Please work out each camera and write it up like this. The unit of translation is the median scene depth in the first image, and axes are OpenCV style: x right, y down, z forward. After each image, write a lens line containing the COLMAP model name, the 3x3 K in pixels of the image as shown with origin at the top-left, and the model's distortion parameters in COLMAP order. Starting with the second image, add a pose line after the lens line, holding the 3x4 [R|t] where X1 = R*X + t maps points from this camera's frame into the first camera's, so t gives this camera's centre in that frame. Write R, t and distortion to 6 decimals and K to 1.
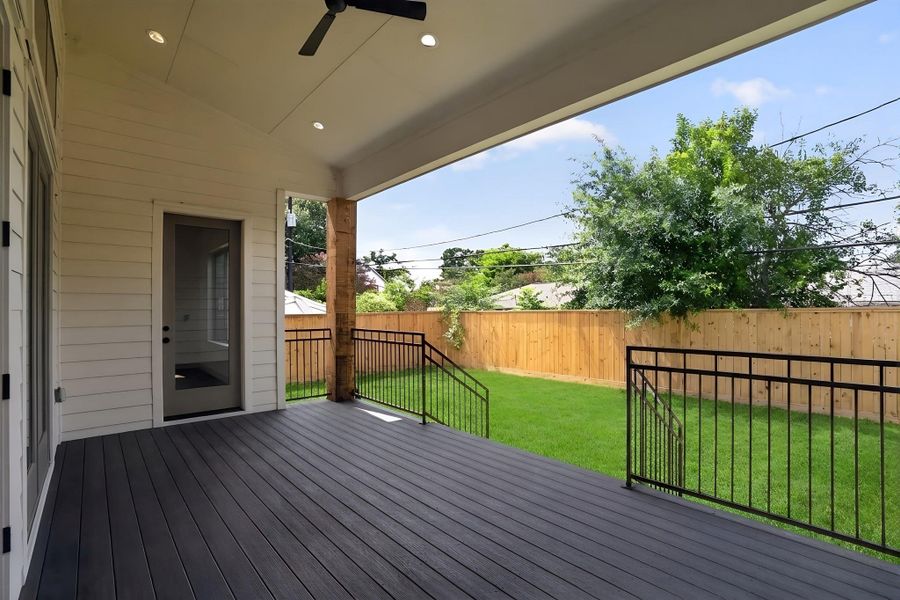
lens RADIAL K [[416.3, 0, 450.0], [0, 416.3, 300.0], [0, 0, 1]] dist [-0.038504, 0.000636]
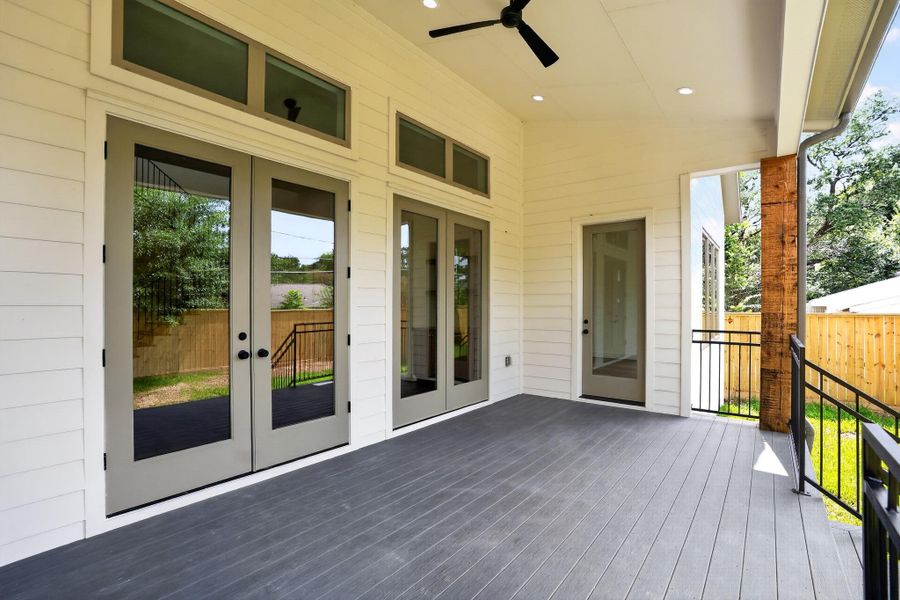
lens RADIAL K [[421.1, 0, 448.9], [0, 421.1, 304.7], [0, 0, 1]] dist [-0.055386, 0.000145]
pose [[0.150905, 0.004331, -0.988539, 0.440593], [0.019429, 0.999784, 0.007346, 0.002372], [0.988357, -0.020315, 0.150788, 0.393306]]
